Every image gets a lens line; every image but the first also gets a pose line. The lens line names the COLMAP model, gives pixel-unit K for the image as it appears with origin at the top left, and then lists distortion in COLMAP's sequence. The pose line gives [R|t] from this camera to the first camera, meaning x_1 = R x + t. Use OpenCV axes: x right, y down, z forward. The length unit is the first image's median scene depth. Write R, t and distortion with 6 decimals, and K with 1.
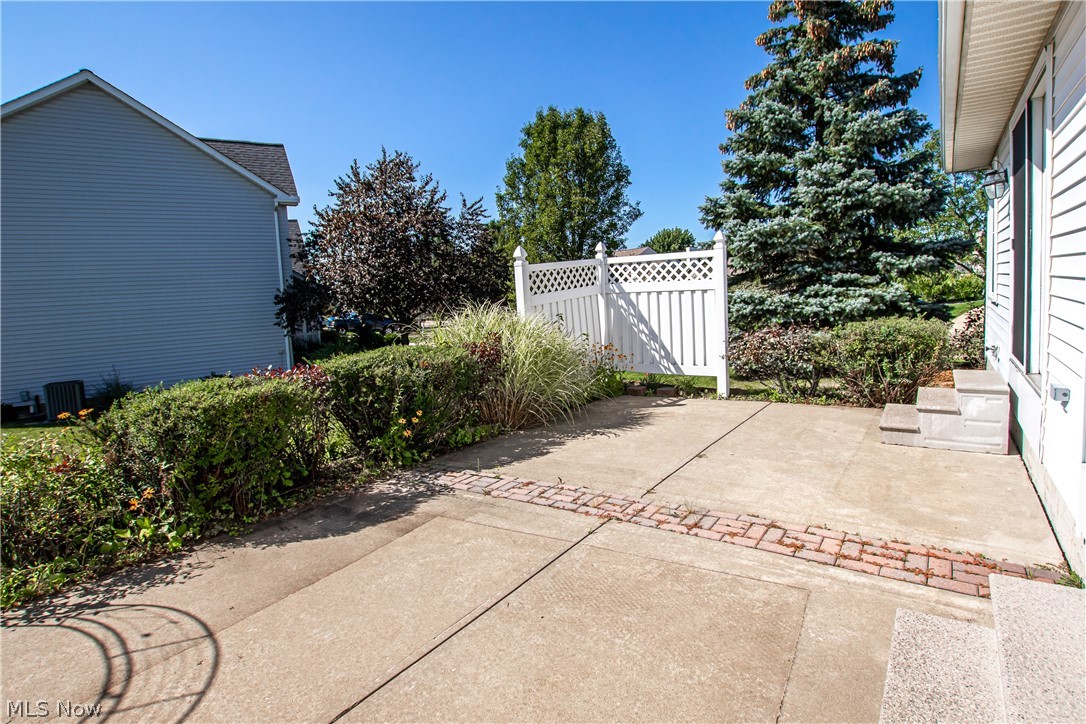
lens RADIAL K [[546.4, 0, 543.0], [0, 546.4, 362.0], [0, 0, 1]] dist [-0.028104, 0.001482]
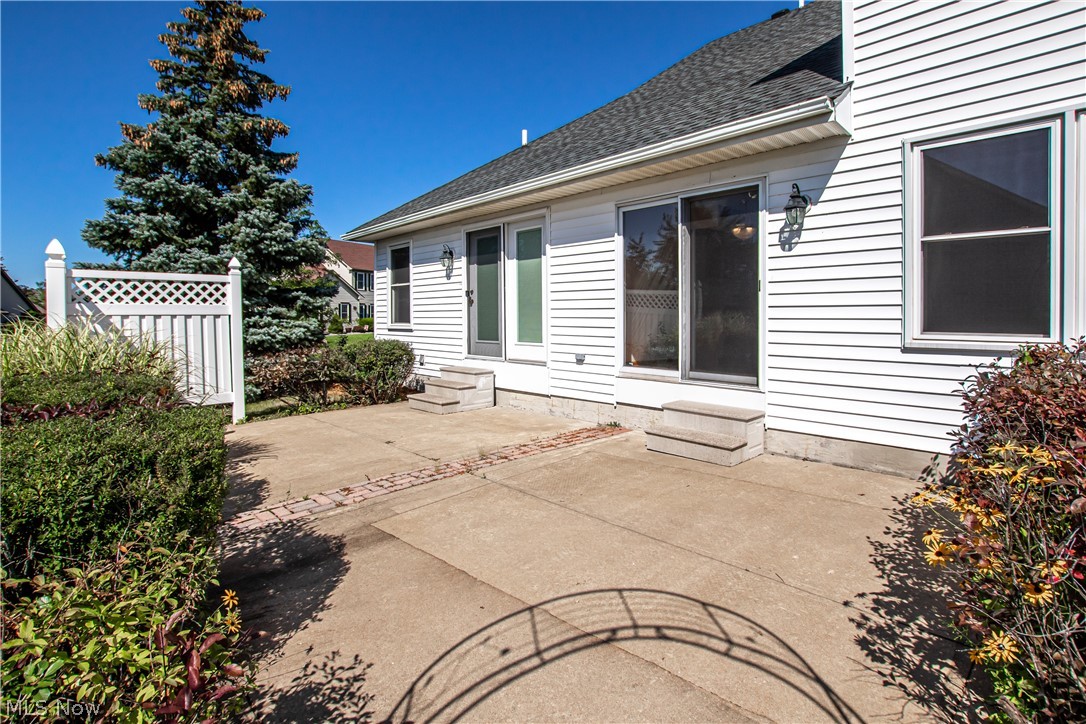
lens RADIAL K [[546.4, 0, 543.0], [0, 546.4, 362.0], [0, 0, 1]] dist [-0.028104, 0.001482]
pose [[0.204243, -0.034823, 0.978301, -0.909356], [0.121197, 0.992578, 0.010029, 0.021819], [-0.971389, 0.116518, 0.206948, 0.402631]]
